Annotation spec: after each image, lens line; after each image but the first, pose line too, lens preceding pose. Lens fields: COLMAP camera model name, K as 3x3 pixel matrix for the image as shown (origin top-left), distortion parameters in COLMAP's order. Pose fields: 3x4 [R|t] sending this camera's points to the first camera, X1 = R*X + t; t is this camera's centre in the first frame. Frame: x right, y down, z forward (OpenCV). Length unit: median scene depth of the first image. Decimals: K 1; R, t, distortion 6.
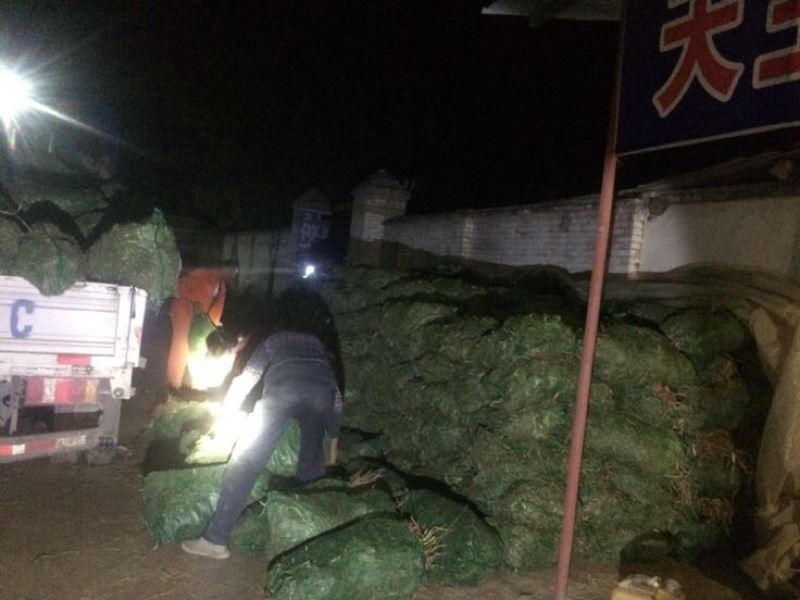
lens RADIAL K [[676.0, 0, 400.0], [0, 676.0, 300.0], [0, 0, 1]] dist [0.072204, -0.096507]
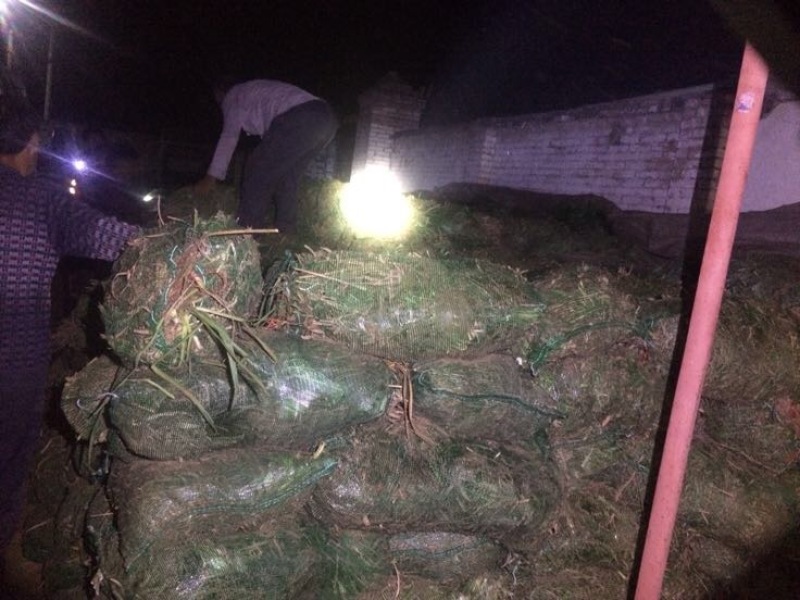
lens RADIAL K [[676.0, 0, 400.0], [0, 676.0, 300.0], [0, 0, 1]] dist [0.072204, -0.096507]
pose [[0.998843, 0.028013, -0.039095, 0.076417], [-0.023516, 0.993532, 0.111093, -0.017262], [0.041954, -0.110045, 0.993041, 0.431788]]
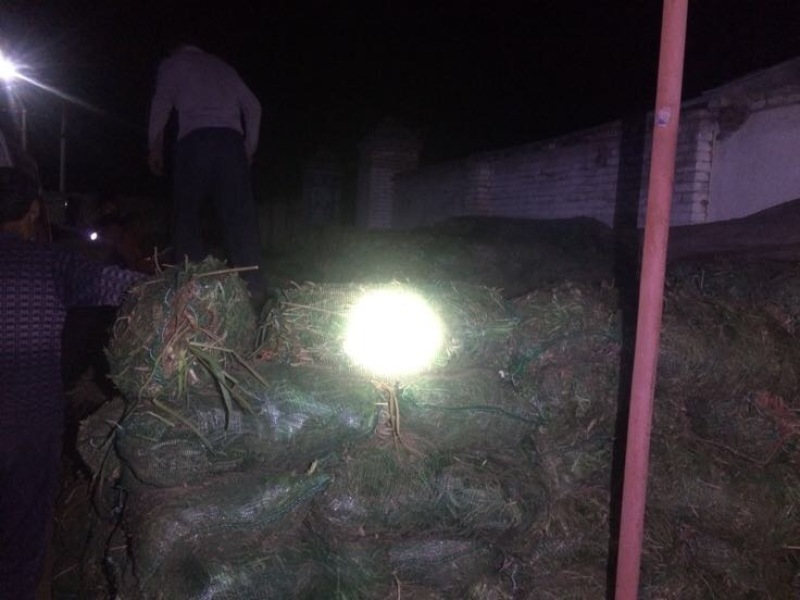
lens RADIAL K [[676.0, 0, 400.0], [0, 676.0, 300.0], [0, 0, 1]] dist [0.072204, -0.096507]
pose [[0.996259, -0.055677, -0.066093, 0.107229], [0.059135, 0.996917, 0.051564, -0.008109], [0.063018, -0.055280, 0.996480, 0.394719]]
